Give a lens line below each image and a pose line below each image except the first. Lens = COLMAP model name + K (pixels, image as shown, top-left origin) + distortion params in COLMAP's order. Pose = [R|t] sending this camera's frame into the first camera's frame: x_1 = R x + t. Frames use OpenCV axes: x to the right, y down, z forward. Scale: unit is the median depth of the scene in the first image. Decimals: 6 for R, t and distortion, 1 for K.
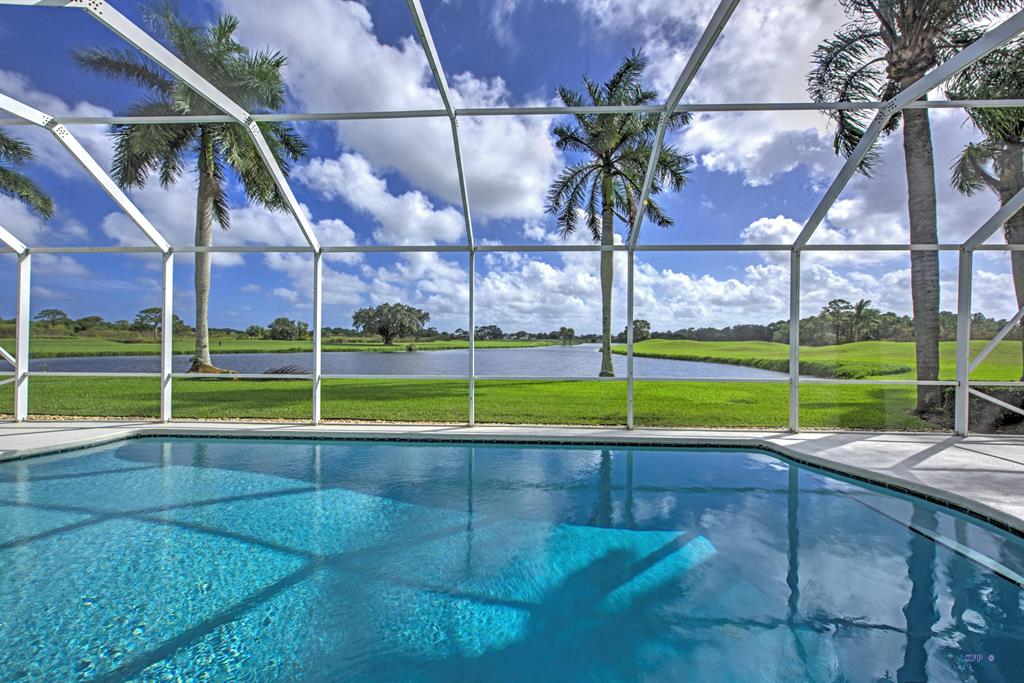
lens RADIAL K [[398.1, 0, 510.5], [0, 398.1, 341.1], [0, 0, 1]] dist [-0.000916, -0.000281]
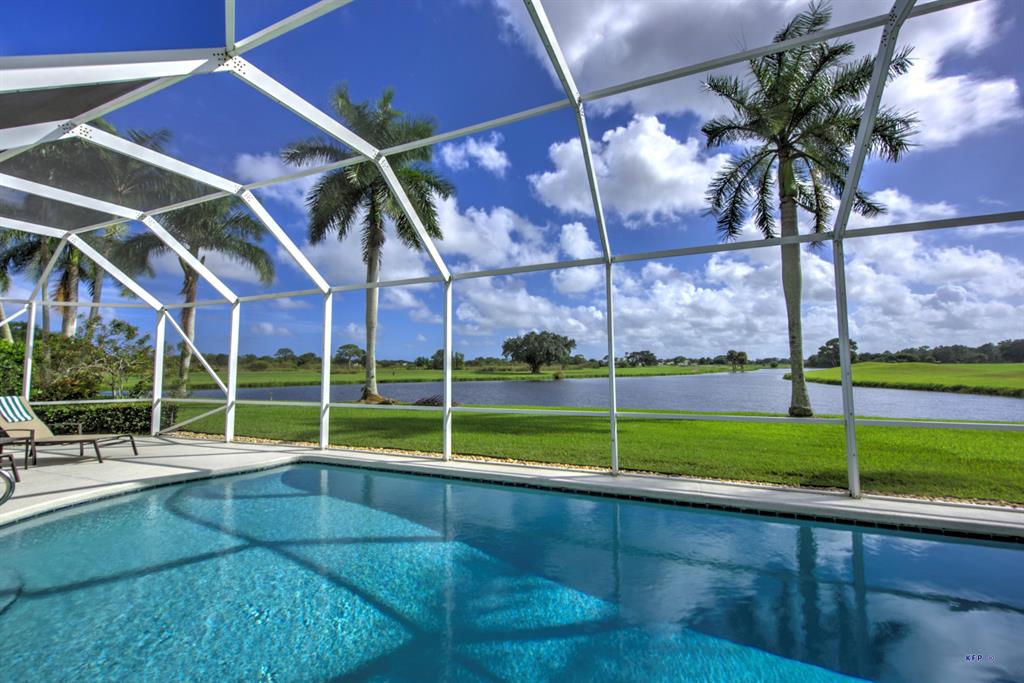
lens RADIAL K [[410.7, 0, 512.1], [0, 410.7, 337.9], [0, 0, 1]] dist [0.001114, -0.000224]
pose [[0.935930, -0.040566, -0.349842, 0.004884], [0.014335, 0.996909, -0.077246, -0.001155], [0.351894, 0.067282, 0.933618, 0.060473]]
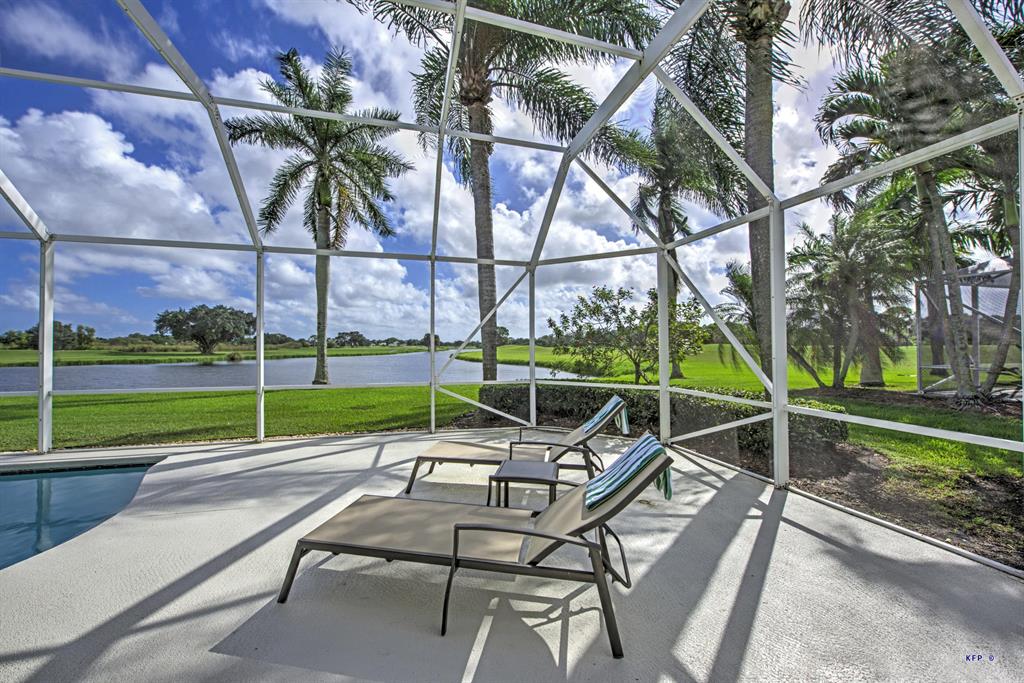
lens RADIAL K [[398.1, 0, 510.5], [0, 398.1, 341.1], [0, 0, 1]] dist [-0.000916, -0.000281]
pose [[0.952051, -0.004652, 0.305905, 0.197699], [0.009547, 0.999849, -0.014509, 0.001376], [-0.305792, 0.016734, 0.951951, -0.022337]]
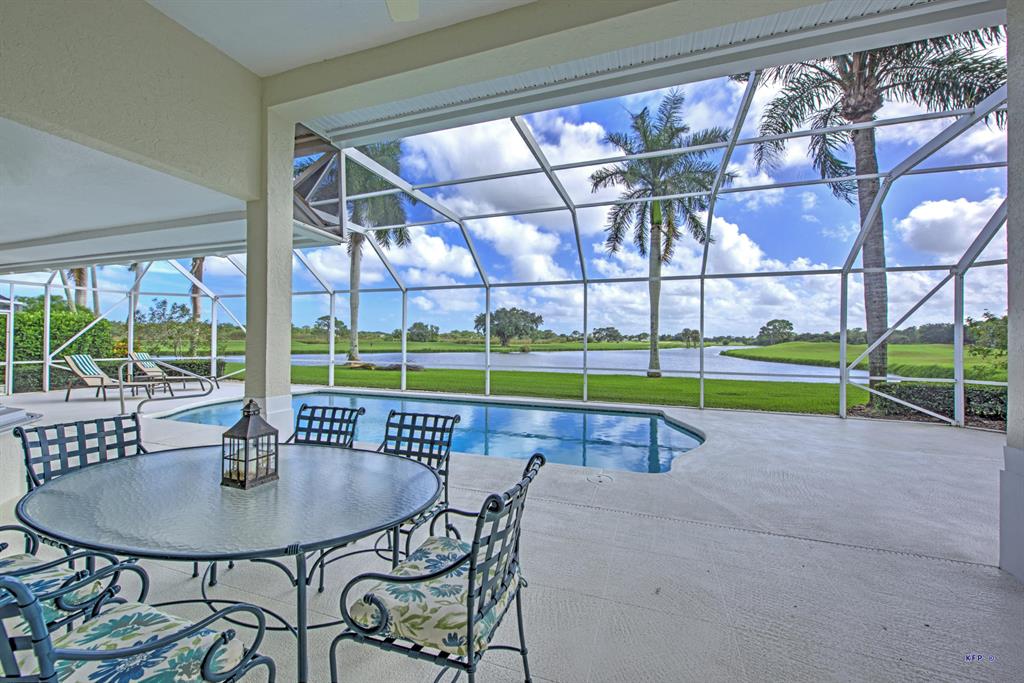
lens RADIAL K [[398.1, 0, 510.5], [0, 398.1, 341.1], [0, 0, 1]] dist [-0.000916, -0.000281]
pose [[0.955803, 0.001778, -0.294002, 0.098588], [-0.003167, 0.999986, -0.004250, -0.000492], [0.293990, 0.004994, 0.955795, -0.109004]]
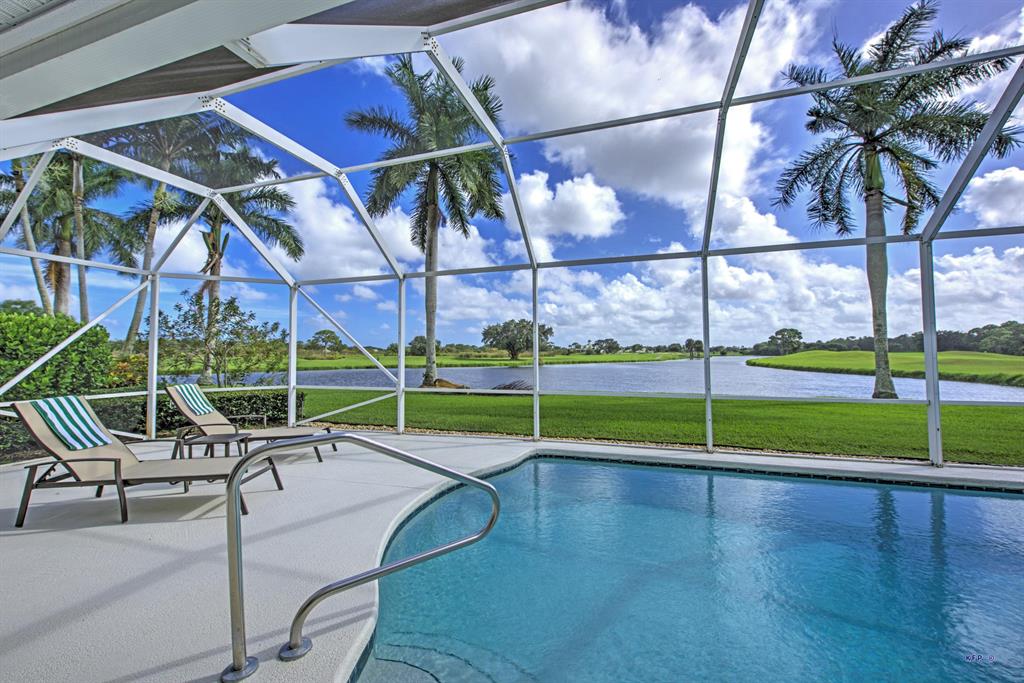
lens RADIAL K [[399.4, 0, 510.3], [0, 399.4, 339.3], [0, 0, 1]] dist [-0.001975, -0.000609]
pose [[0.962414, -0.021072, -0.270769, -0.139738], [0.010139, 0.999078, -0.041714, -0.001531], [0.271398, 0.037400, 0.961740, 0.004890]]
